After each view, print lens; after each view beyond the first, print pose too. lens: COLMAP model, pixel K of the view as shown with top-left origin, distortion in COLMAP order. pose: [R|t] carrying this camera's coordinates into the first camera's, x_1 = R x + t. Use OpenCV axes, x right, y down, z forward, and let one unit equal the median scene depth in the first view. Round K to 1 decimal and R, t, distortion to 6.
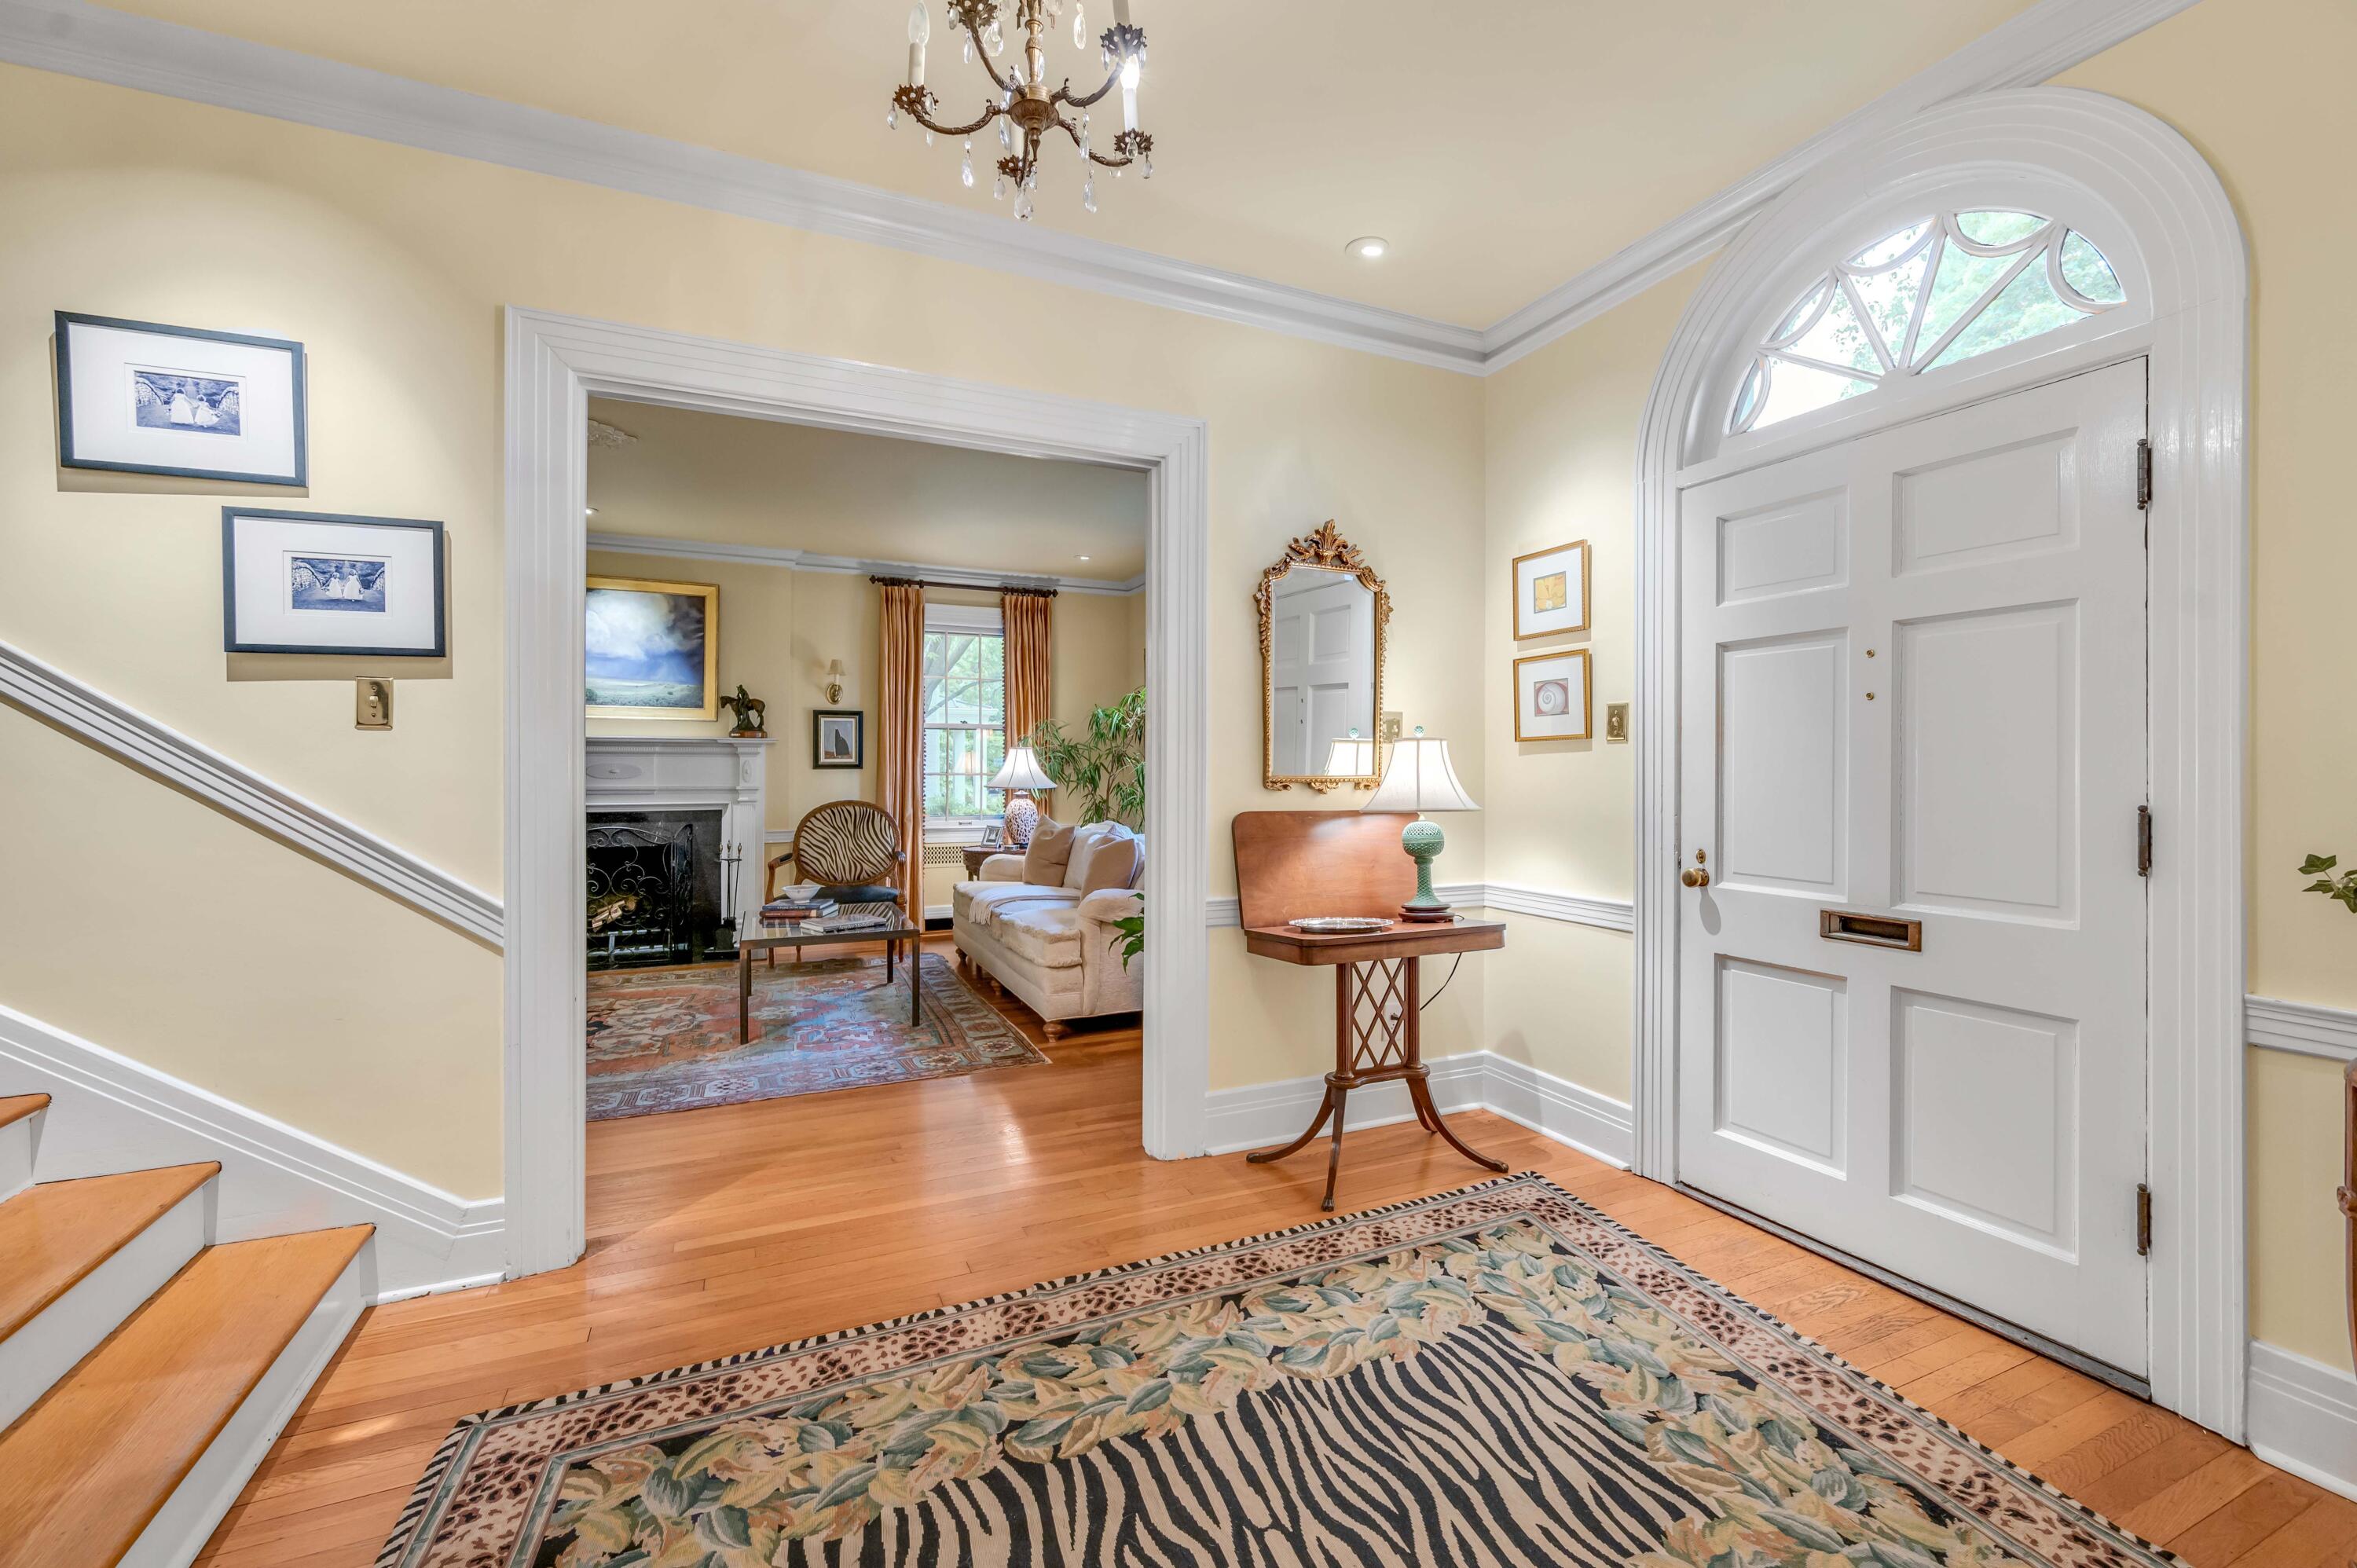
lens RADIAL K [[972.8, 0, 1181.9], [0, 972.8, 772.9], [0, 0, 1]] dist [-0.001918, -0.000126]
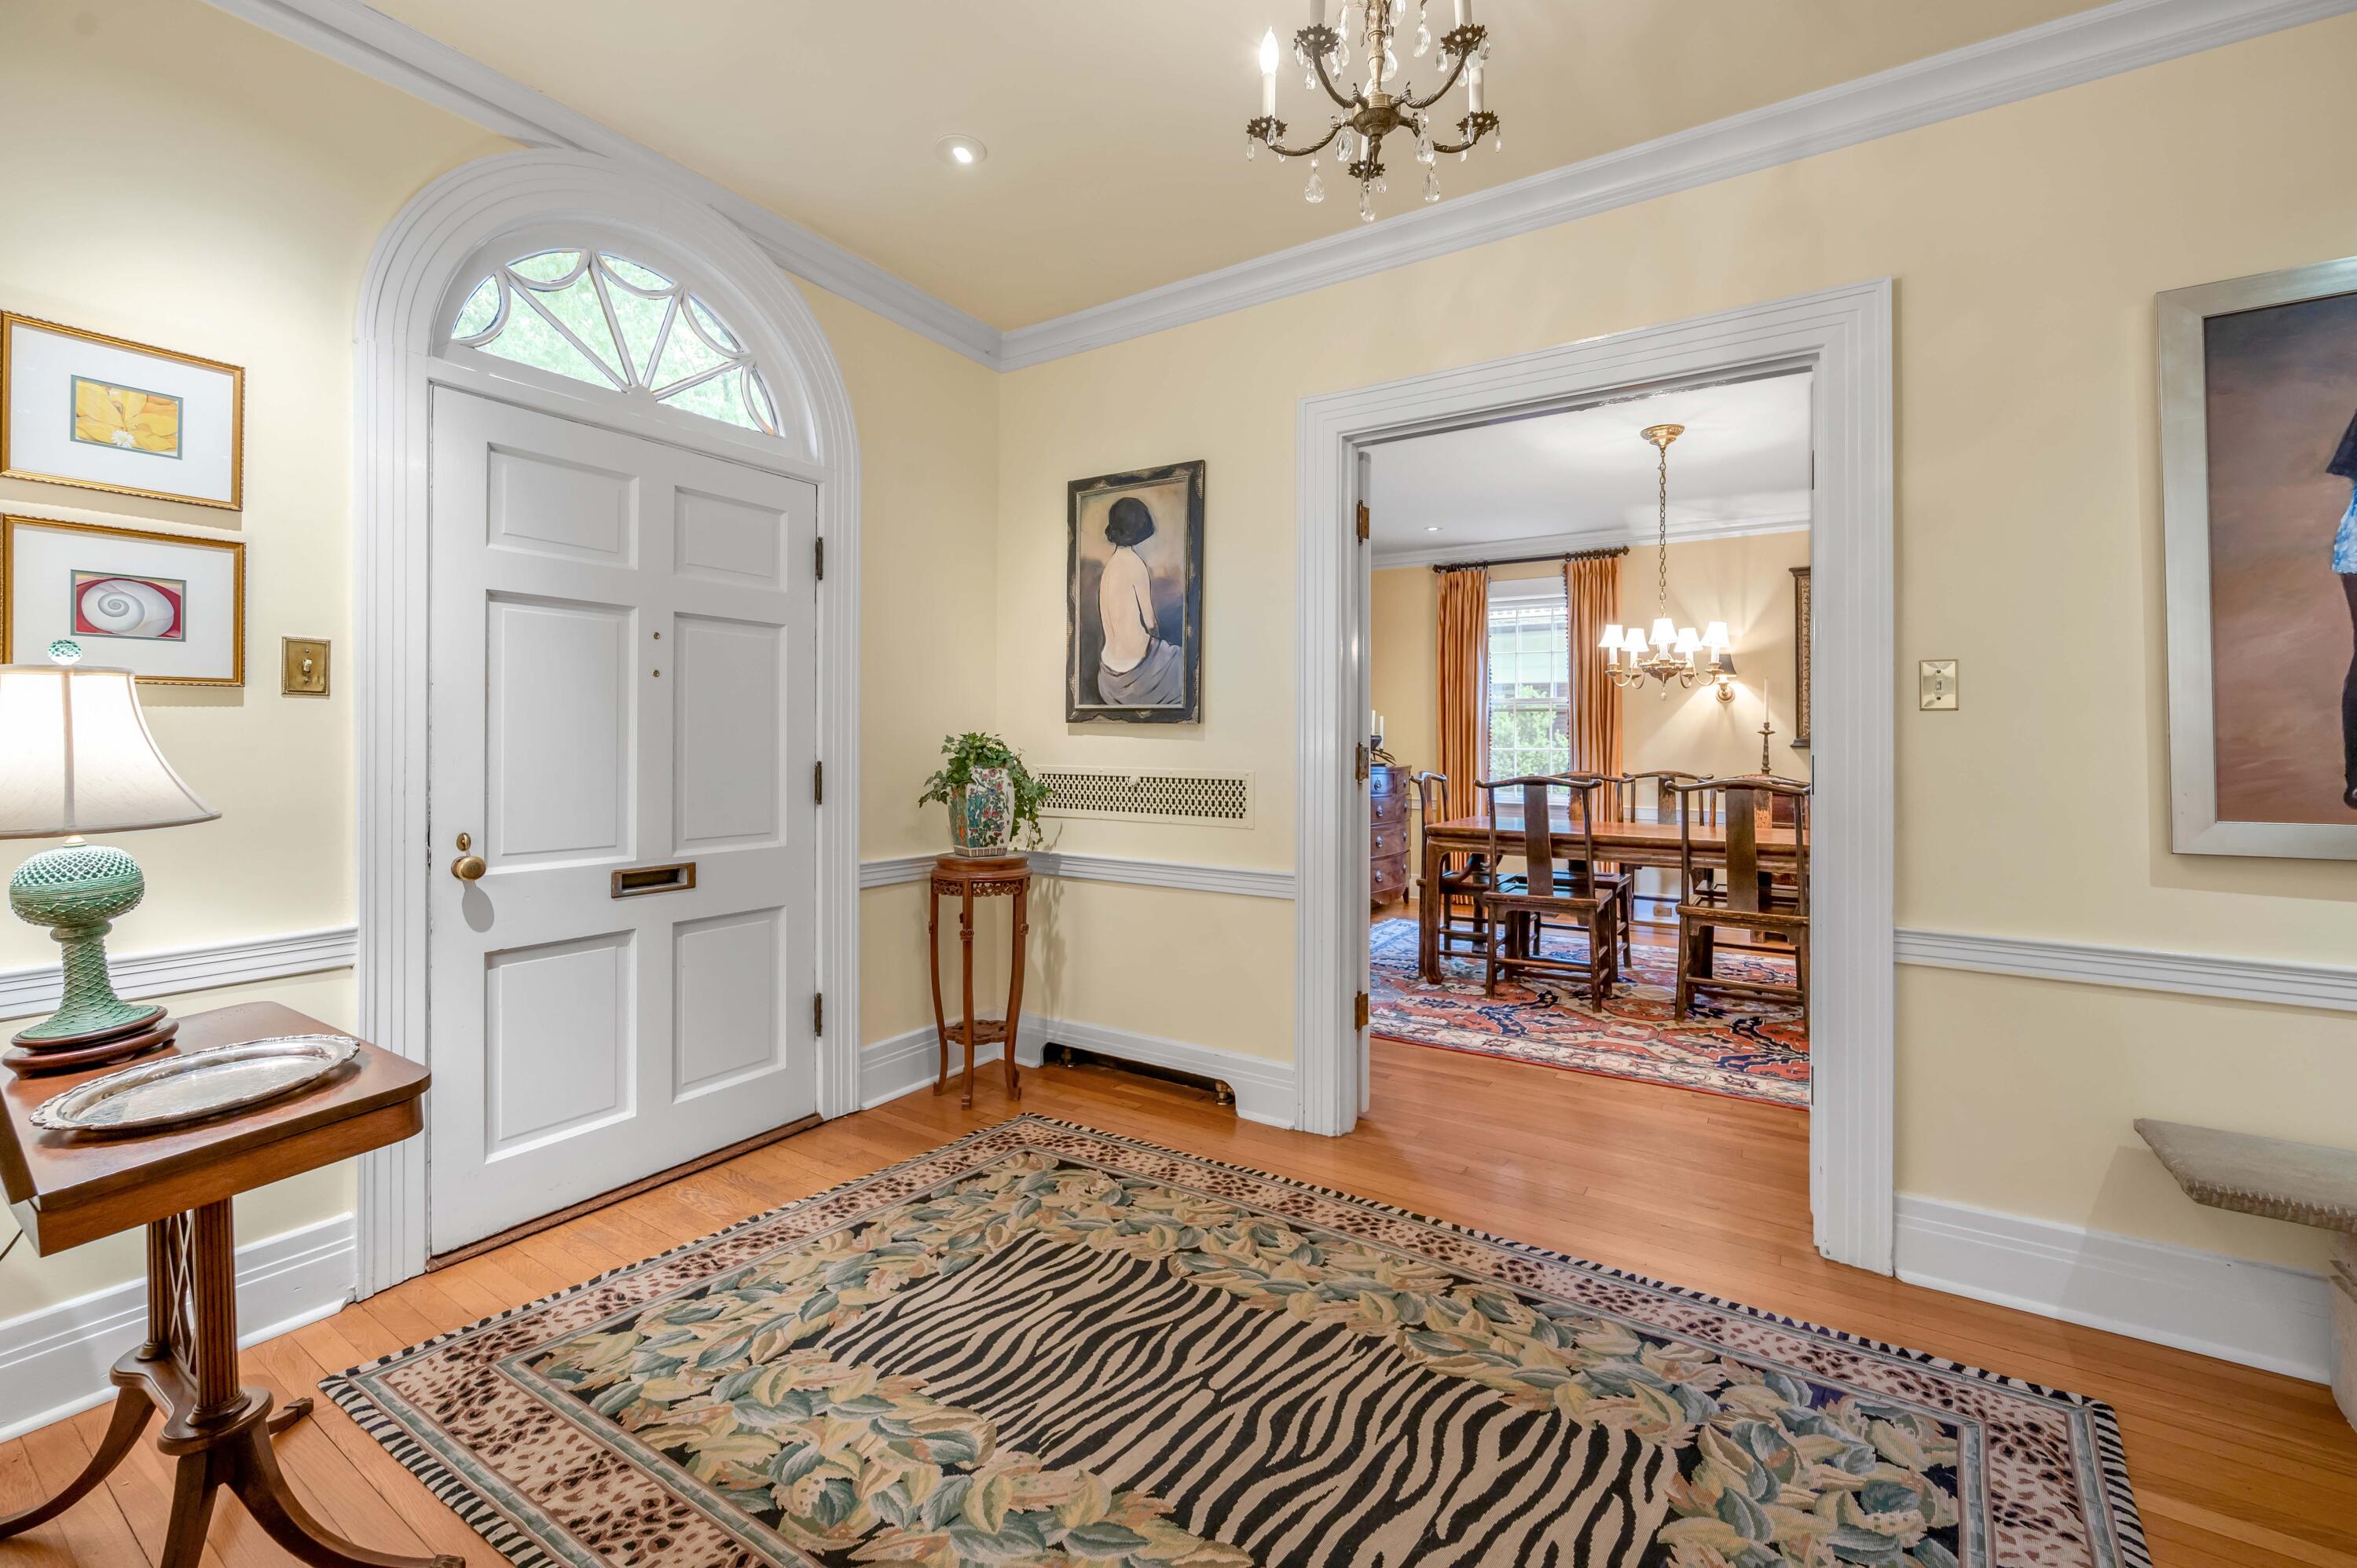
lens RADIAL K [[979.9, 0, 1188.1], [0, 979.9, 739.6], [0, 0, 1]] dist [-0.001733, -0.000155]
pose [[-0.542225, -0.003316, 0.840227, -0.574715], [-0.004632, 0.999989, 0.000958, -0.005722], [-0.840220, -0.003373, -0.542235, 1.078722]]
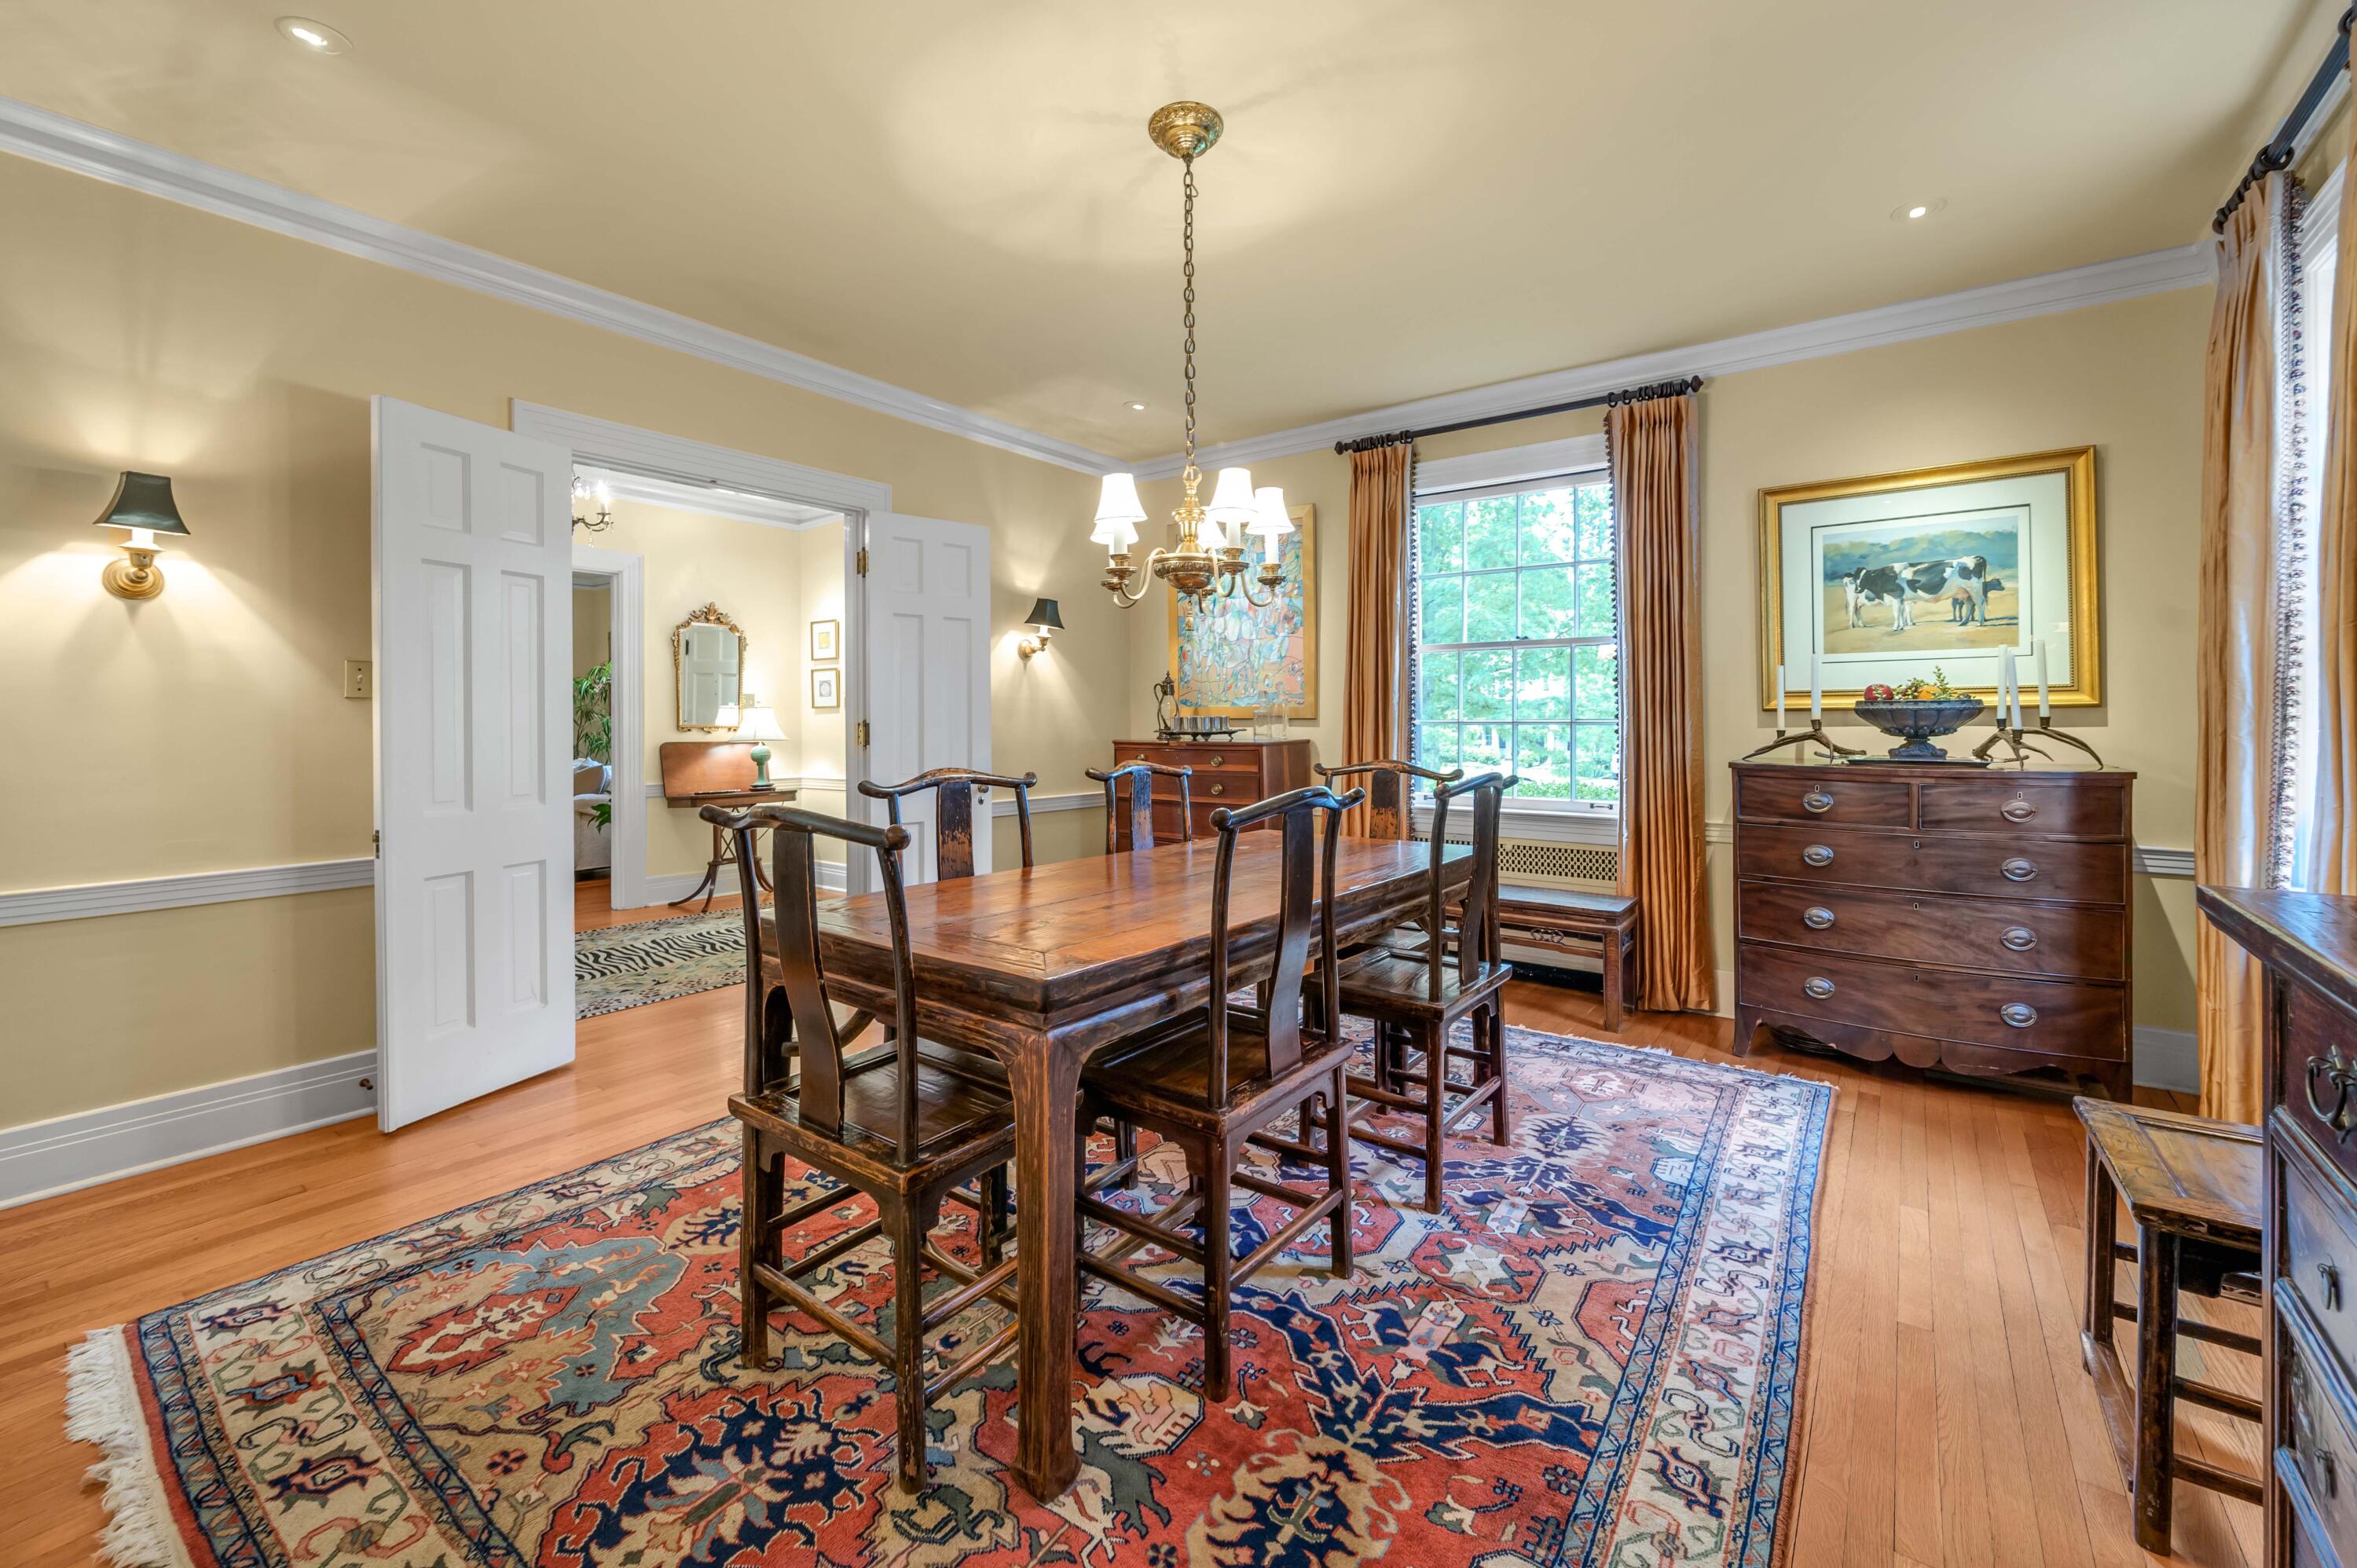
lens RADIAL K [[963.2, 0, 1171.1], [0, 963.2, 722.3], [0, 0, 1]] dist [-0.001331, -0.000285]
pose [[0.882261, -0.001412, 0.470759, 0.062530], [0.003803, 0.999984, -0.004128, 0.014626], [-0.470746, 0.005432, 0.882252, -1.739846]]
